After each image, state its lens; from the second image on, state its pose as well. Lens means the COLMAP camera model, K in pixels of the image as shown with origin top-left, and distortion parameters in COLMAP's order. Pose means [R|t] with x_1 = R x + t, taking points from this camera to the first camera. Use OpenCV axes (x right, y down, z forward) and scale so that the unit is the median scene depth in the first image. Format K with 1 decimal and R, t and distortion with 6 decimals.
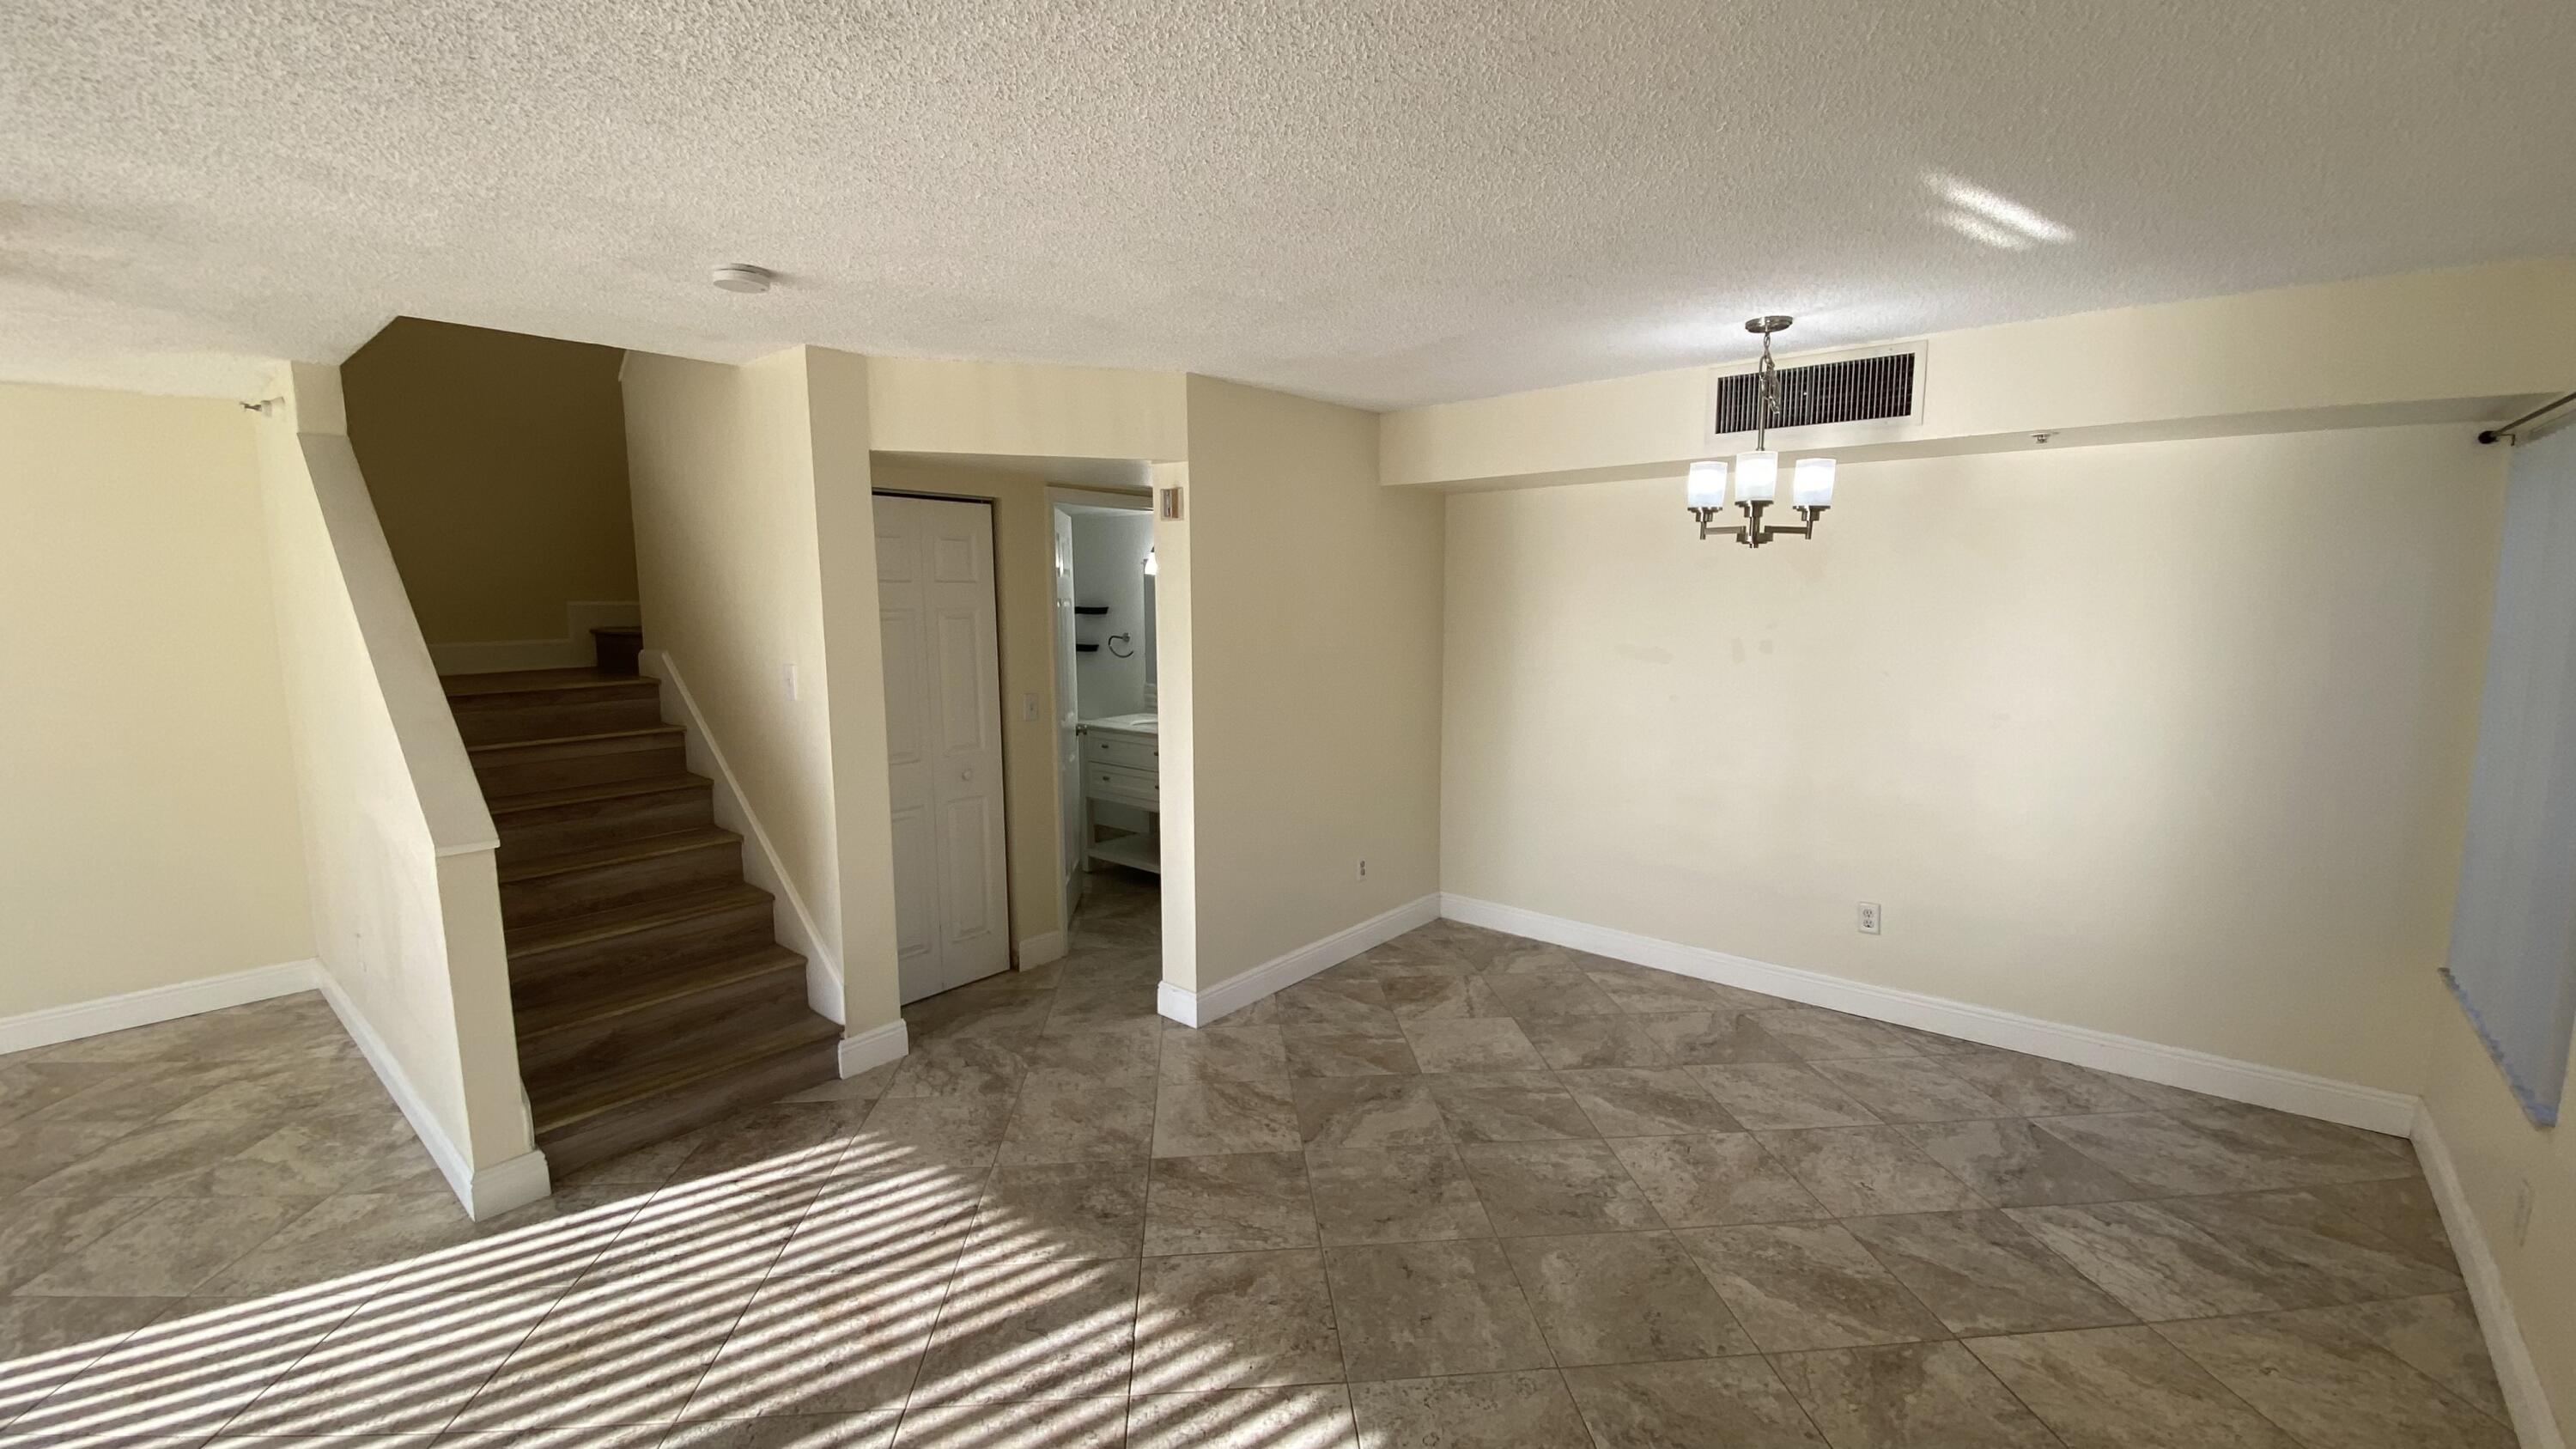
lens RADIAL K [[1057.5, 0, 1279.7], [0, 1057.5, 720.1], [0, 0, 1]] dist [-0.035930, -0.001596]
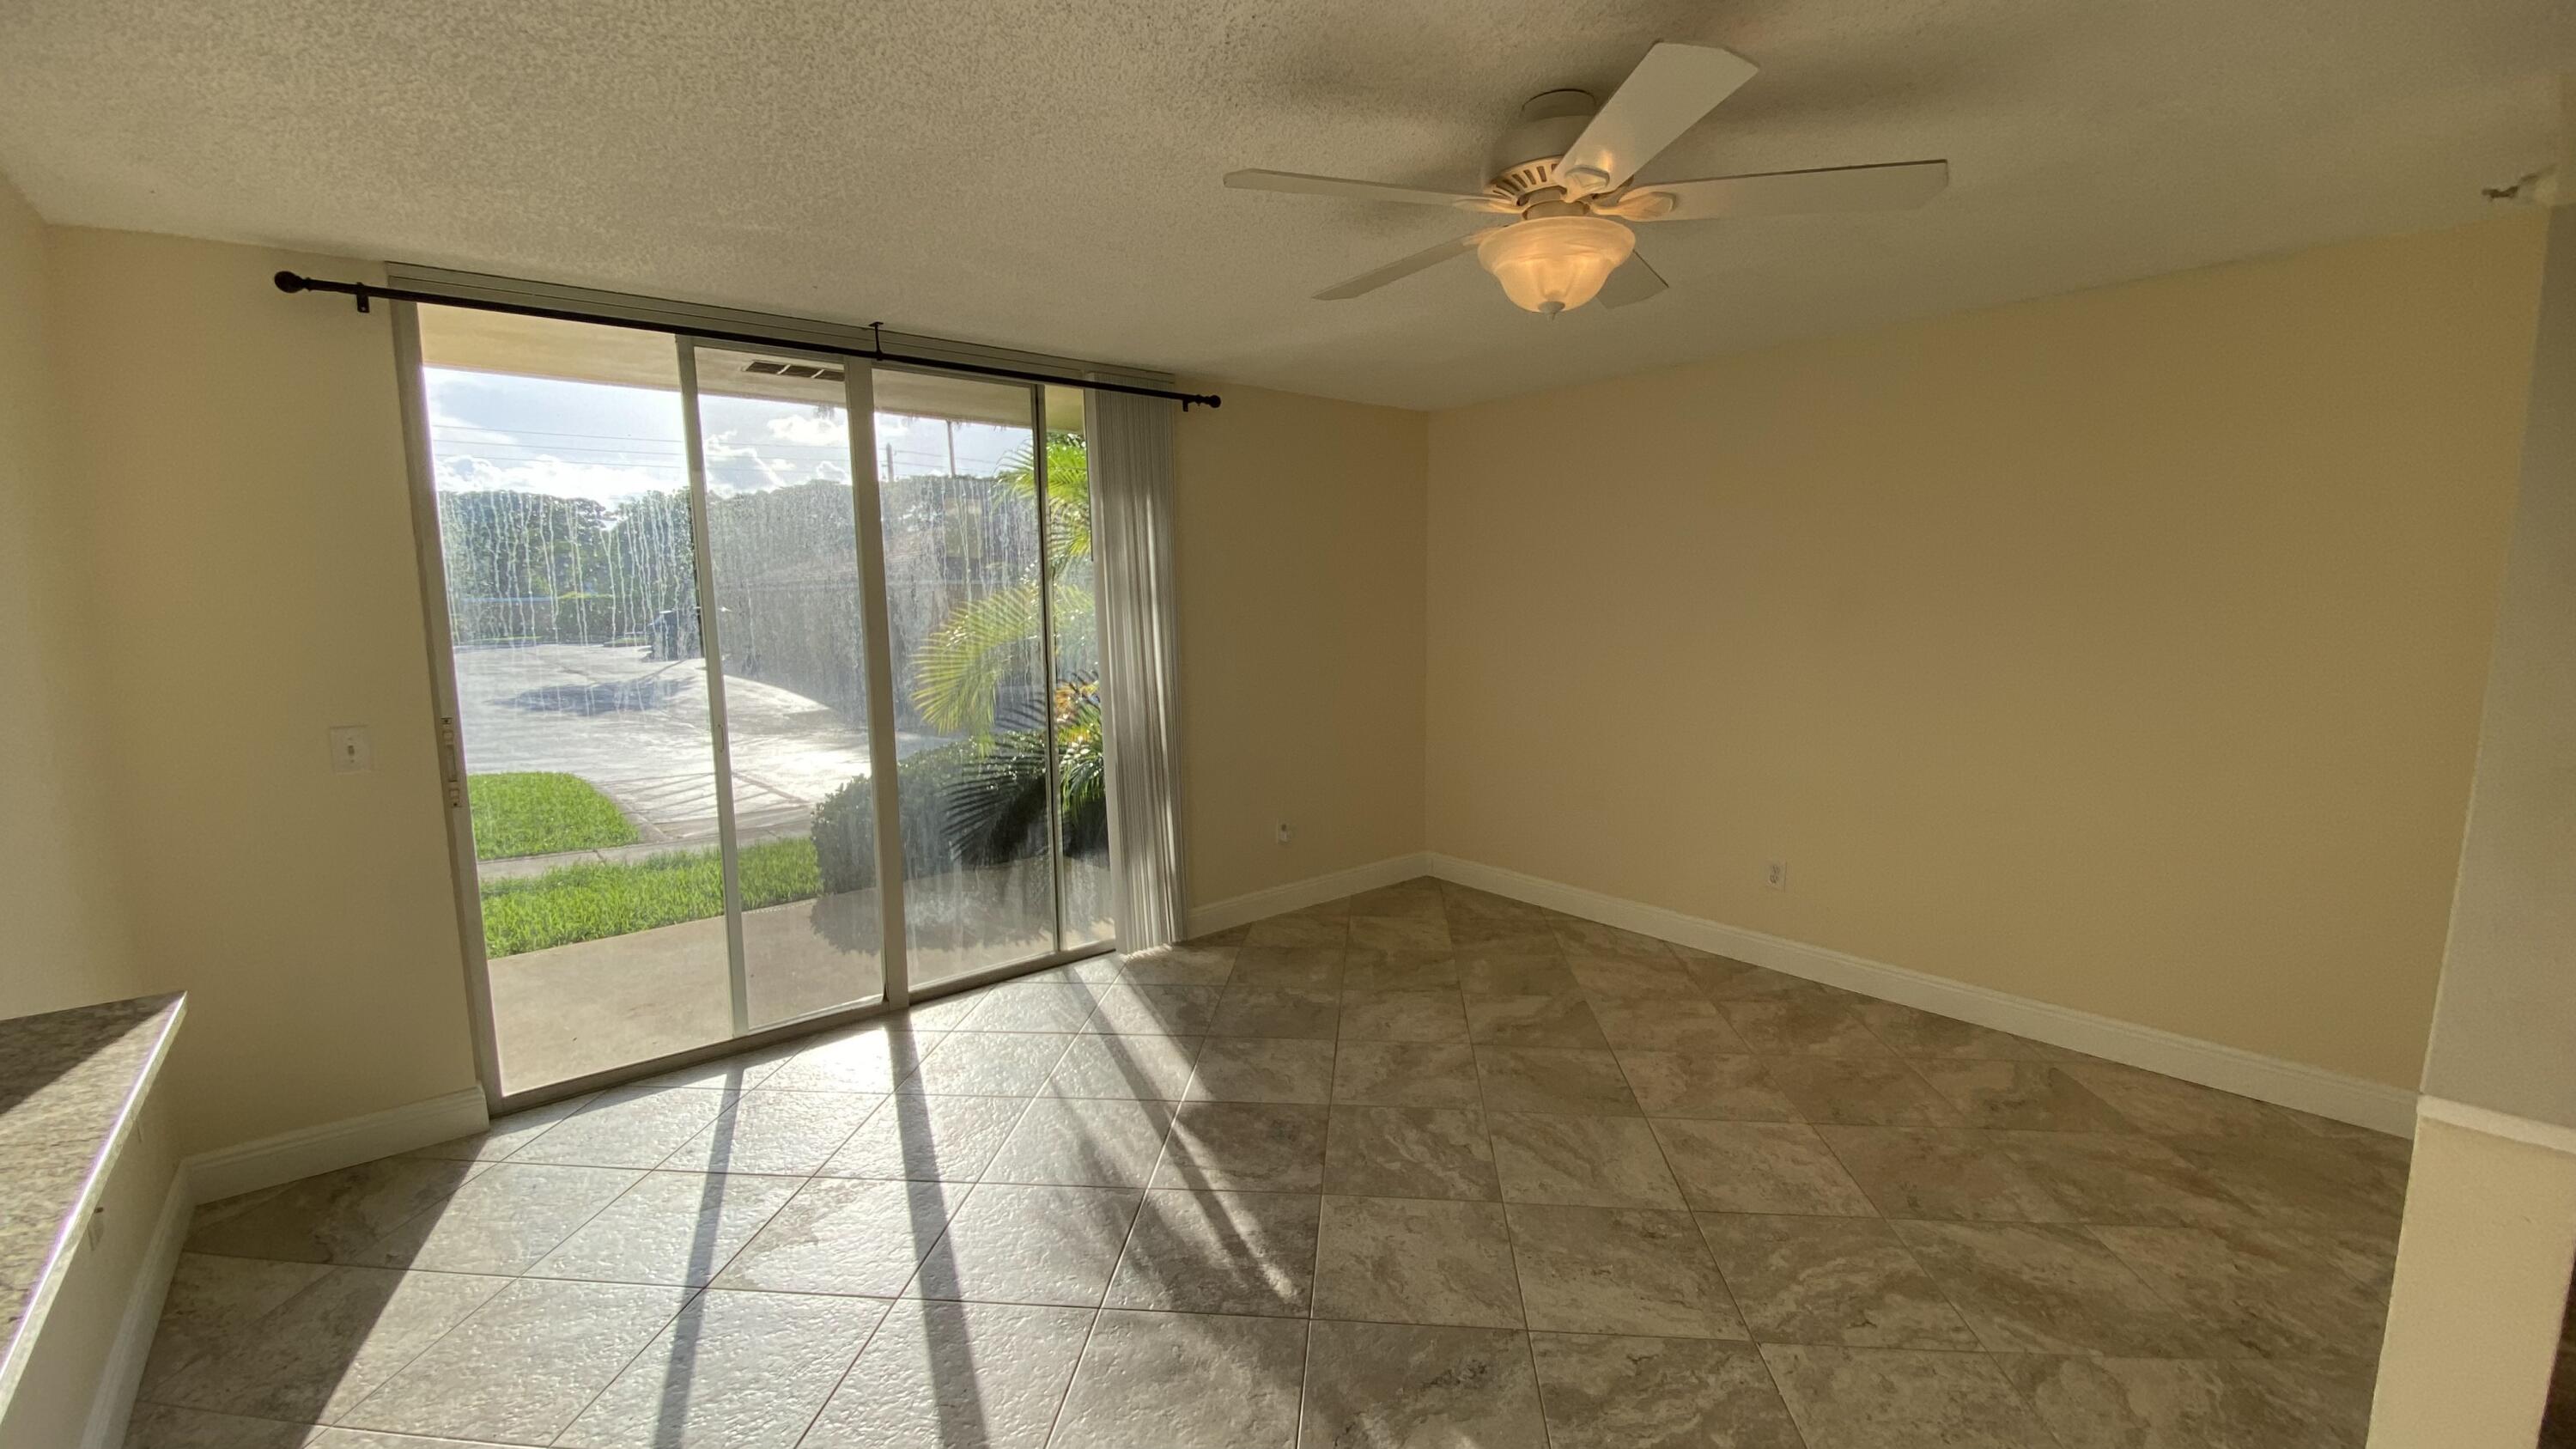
lens RADIAL K [[1057.5, 0, 1272.7], [0, 1057.5, 722.8], [0, 0, 1]] dist [-0.035930, -0.001596]
pose [[-0.191589, 0.126289, -0.973317, -0.318297], [-0.114145, 0.982091, 0.149895, -0.011072], [0.974815, 0.139817, -0.173742, 0.493224]]
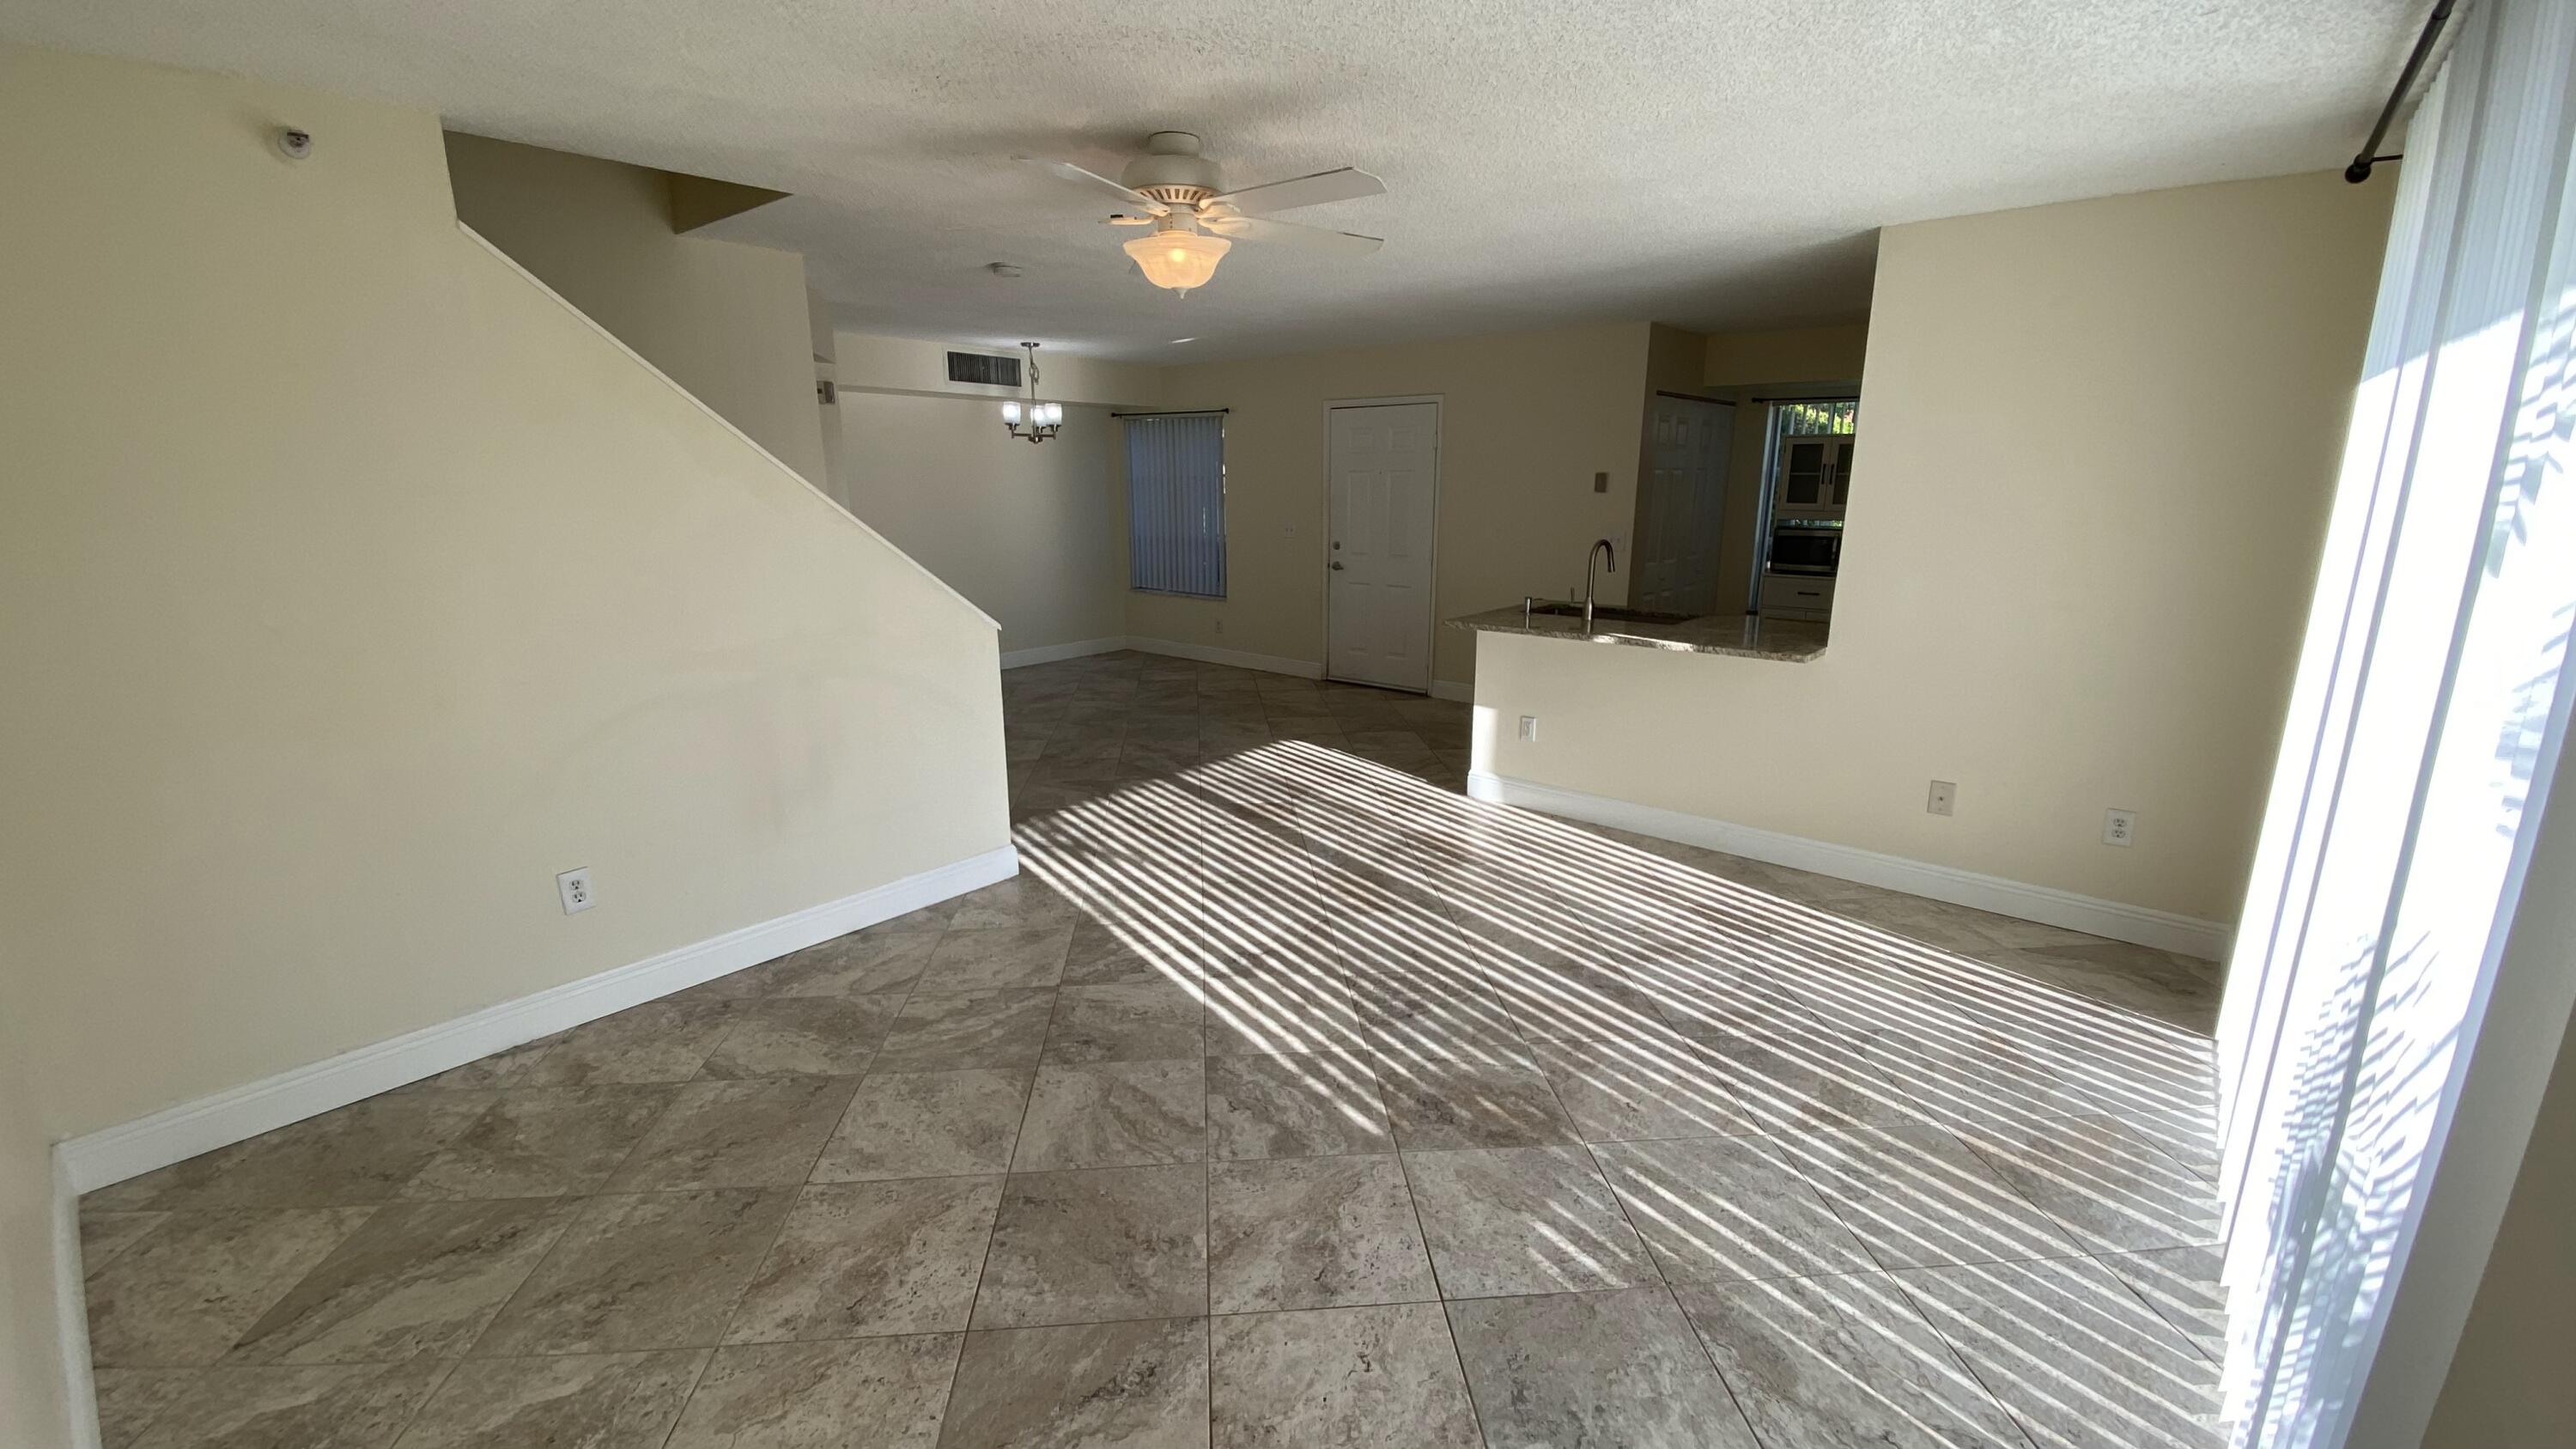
lens RADIAL K [[1057.5, 0, 1289.4], [0, 1057.5, 724.6], [0, 0, 1]] dist [-0.035930, -0.001596]
pose [[0.005273, -0.226612, 0.973971, -1.894801], [0.129244, 0.965970, 0.224050, -0.013855], [-0.991599, 0.124699, 0.034381, 0.439782]]
